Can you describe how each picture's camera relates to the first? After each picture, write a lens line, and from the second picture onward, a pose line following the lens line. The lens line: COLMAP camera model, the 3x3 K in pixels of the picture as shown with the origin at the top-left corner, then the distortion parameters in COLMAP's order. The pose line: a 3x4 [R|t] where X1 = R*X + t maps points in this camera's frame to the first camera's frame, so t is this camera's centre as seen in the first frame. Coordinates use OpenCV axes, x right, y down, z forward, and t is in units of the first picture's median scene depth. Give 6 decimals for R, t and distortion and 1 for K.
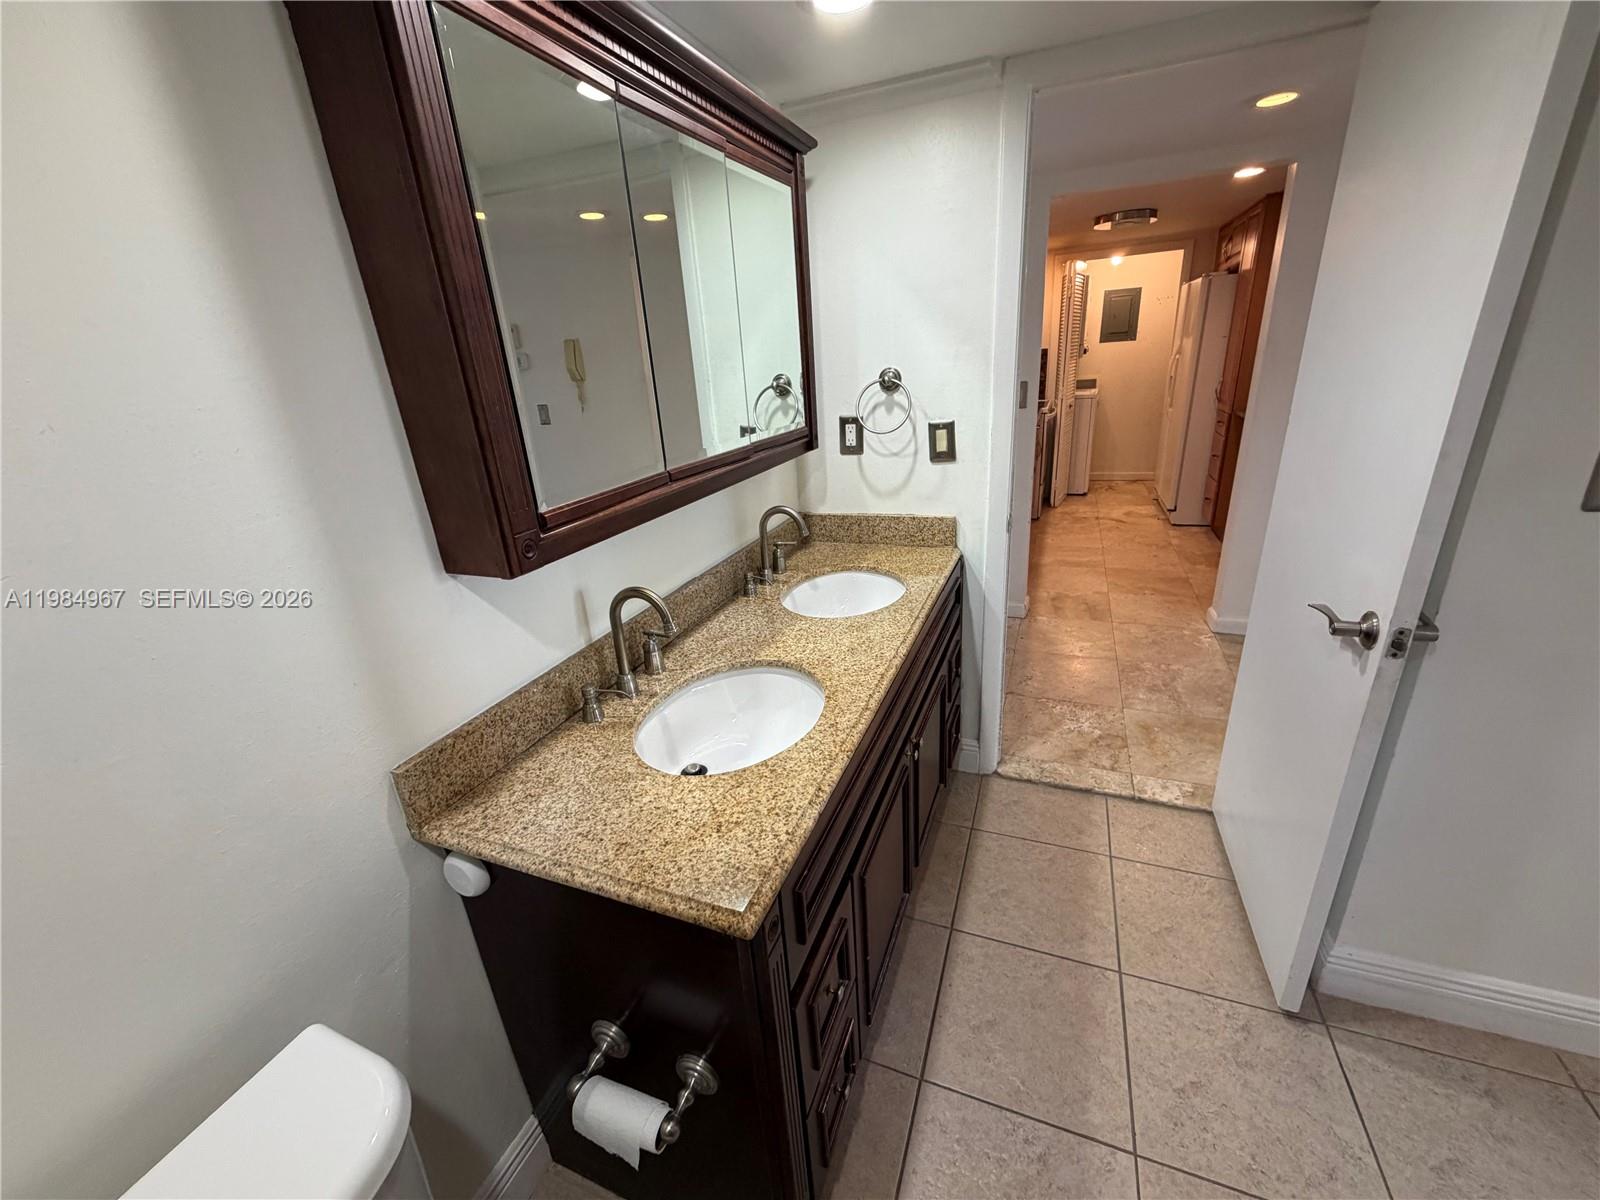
lens RADIAL K [[635.8, 0, 799.1], [0, 635.8, 598.0], [0, 0, 1]] dist [0.002066, 0.000186]
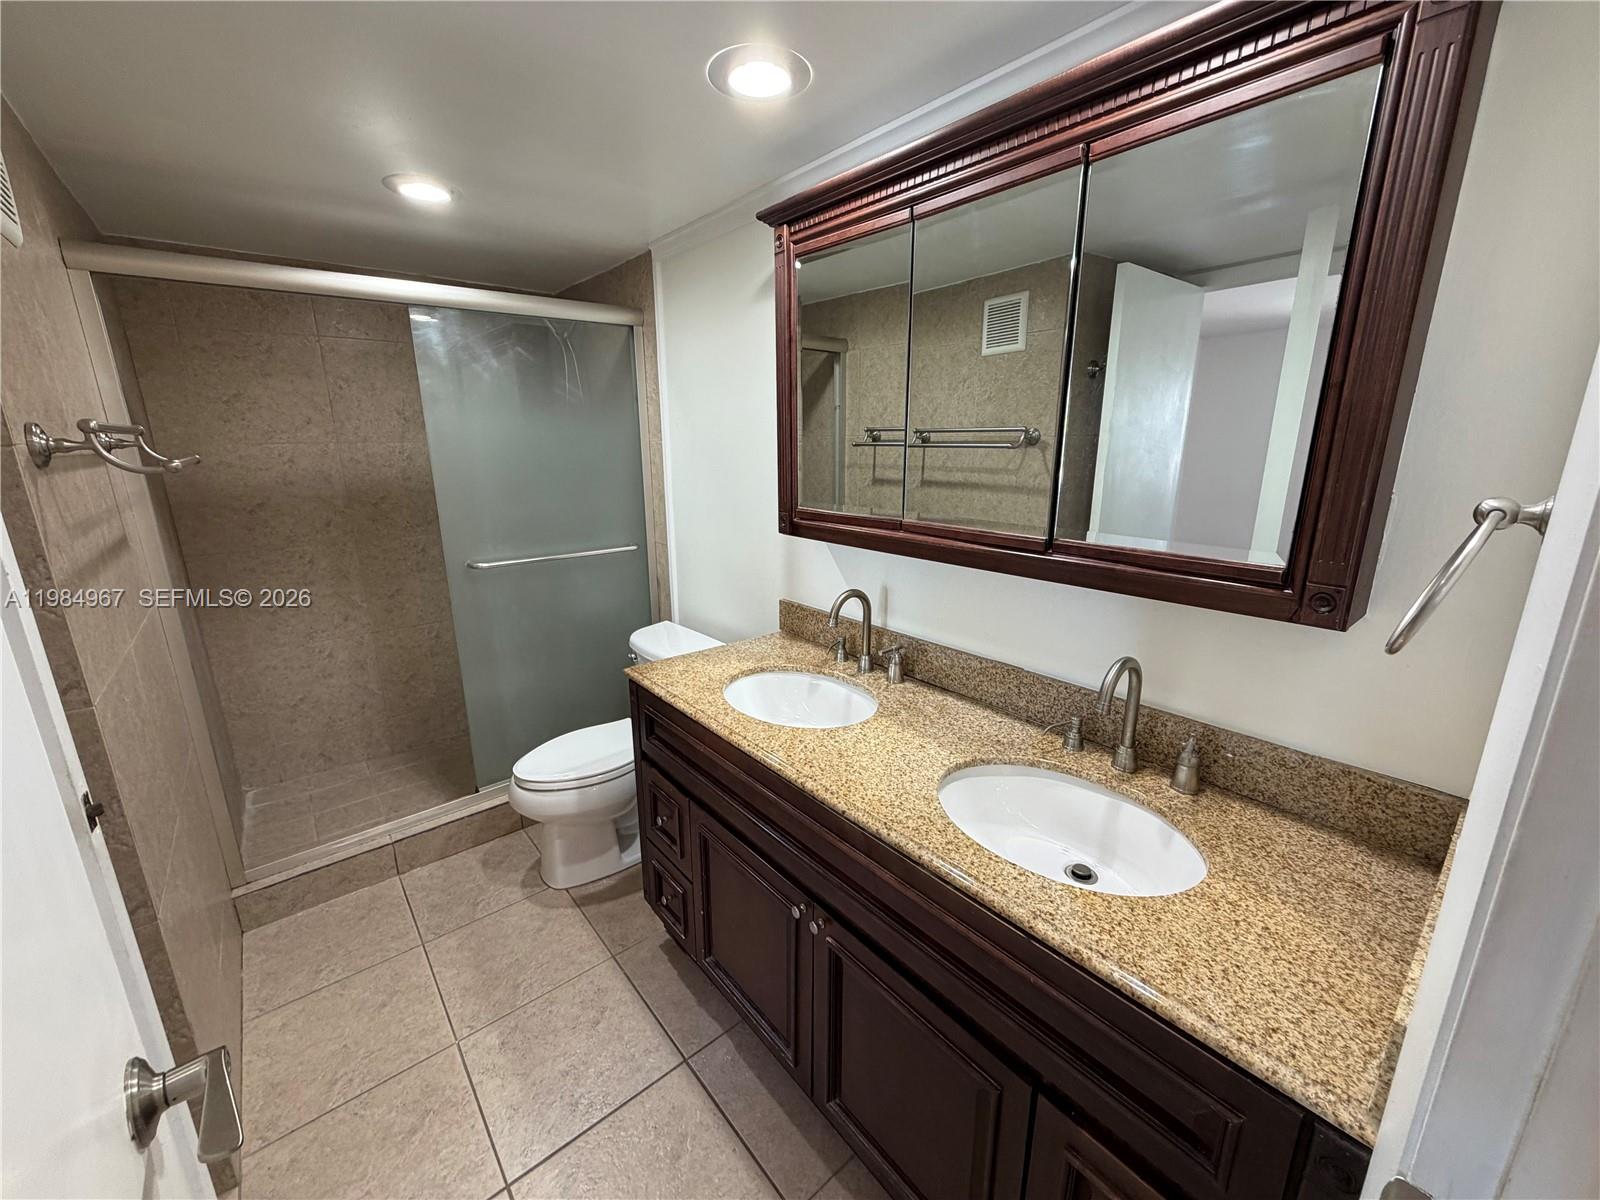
lens RADIAL K [[635.8, 0, 799.1], [0, 635.8, 598.0], [0, 0, 1]] dist [0.002066, 0.000186]
pose [[-0.465422, 0.285303, -0.837845, 0.793683], [-0.277787, 0.851706, 0.444333, -0.486667], [0.840367, 0.439545, -0.317149, 1.146818]]
